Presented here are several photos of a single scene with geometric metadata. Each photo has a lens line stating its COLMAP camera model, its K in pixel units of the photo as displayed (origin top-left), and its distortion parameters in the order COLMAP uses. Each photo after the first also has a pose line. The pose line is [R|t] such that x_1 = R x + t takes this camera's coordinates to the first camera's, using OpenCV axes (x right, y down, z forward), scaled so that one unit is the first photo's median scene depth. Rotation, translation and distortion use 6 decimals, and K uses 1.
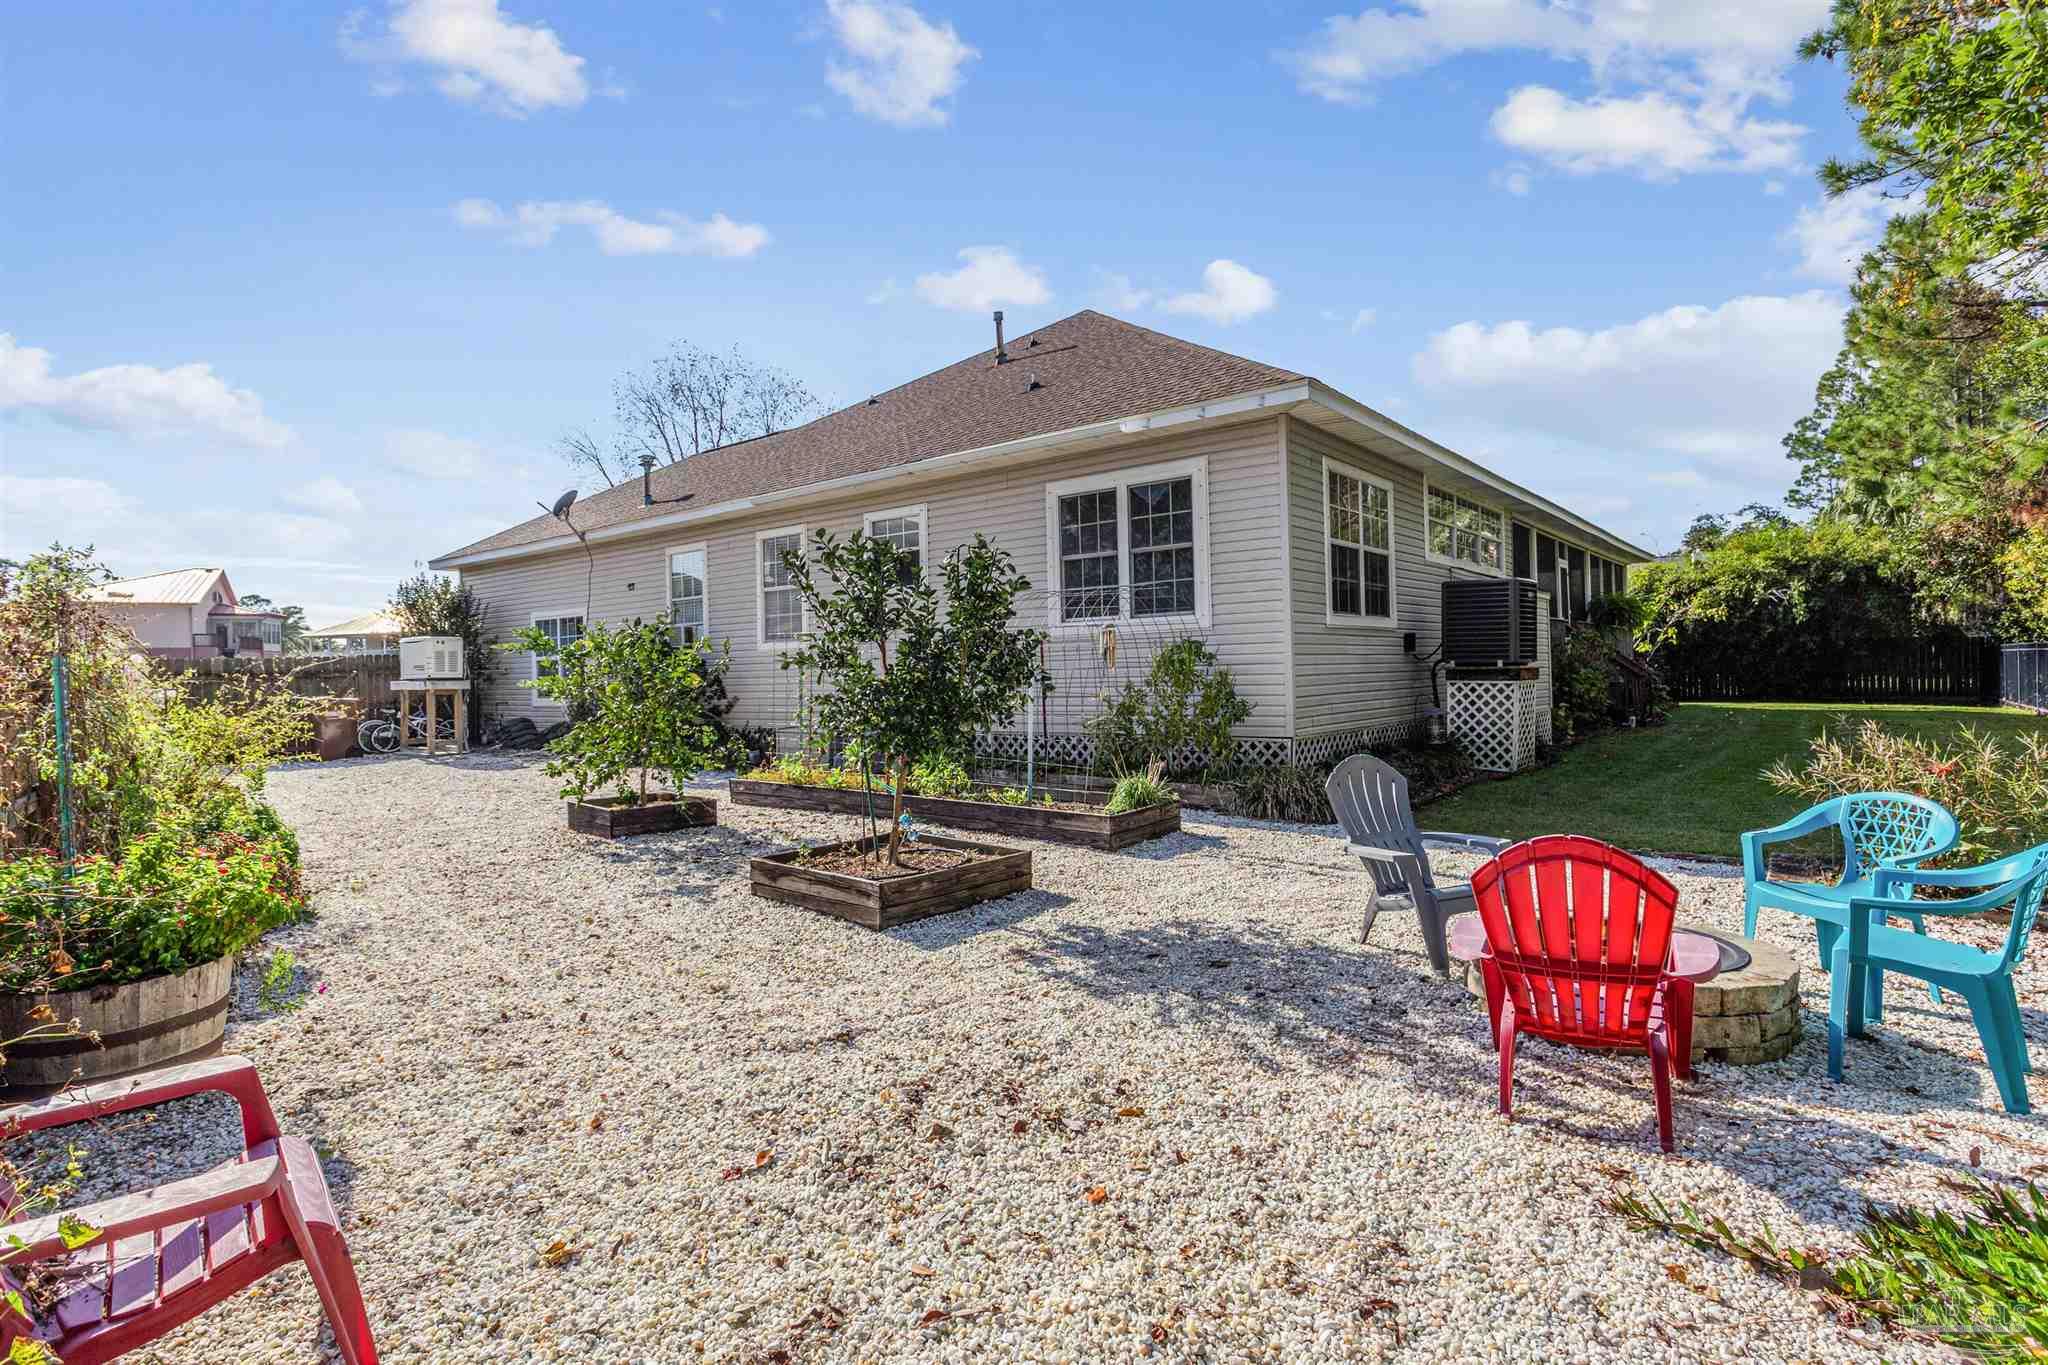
lens RADIAL K [[992.4, 0, 1039.8], [0, 992.4, 668.3], [0, 0, 1]] dist [0.000320, 0.002136]
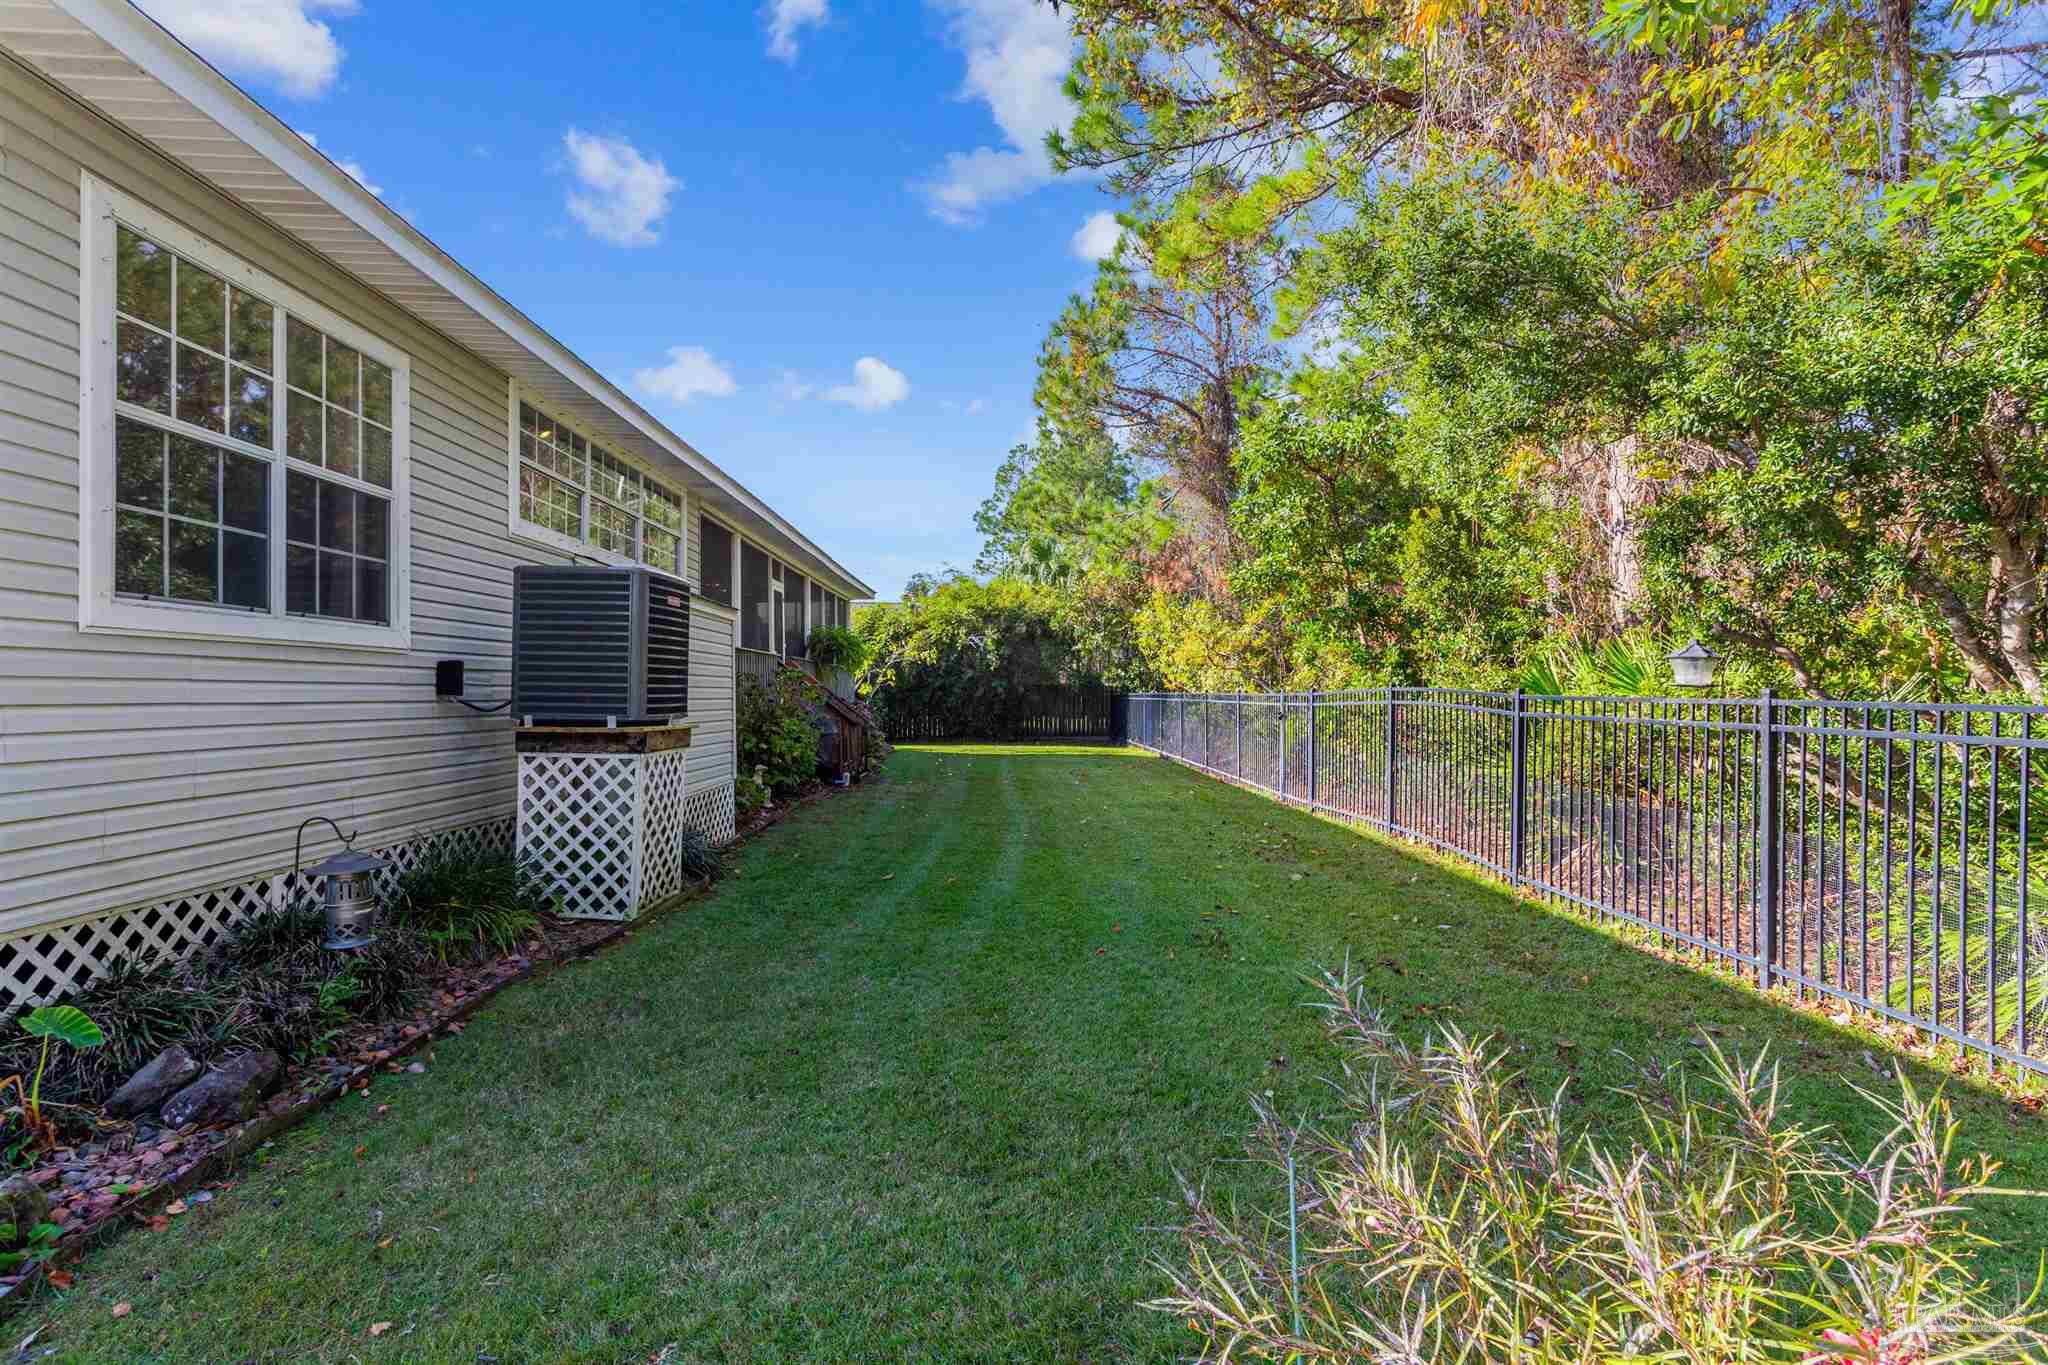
lens RADIAL K [[992.4, 0, 1030.4], [0, 992.4, 693.3], [0, 0, 1]] dist [0.000320, 0.002136]
pose [[0.761194, 0.019056, 0.648245, 0.129745], [-0.014352, 0.999818, -0.012538, -0.007809], [-0.648366, 0.000240, 0.761329, 0.198473]]
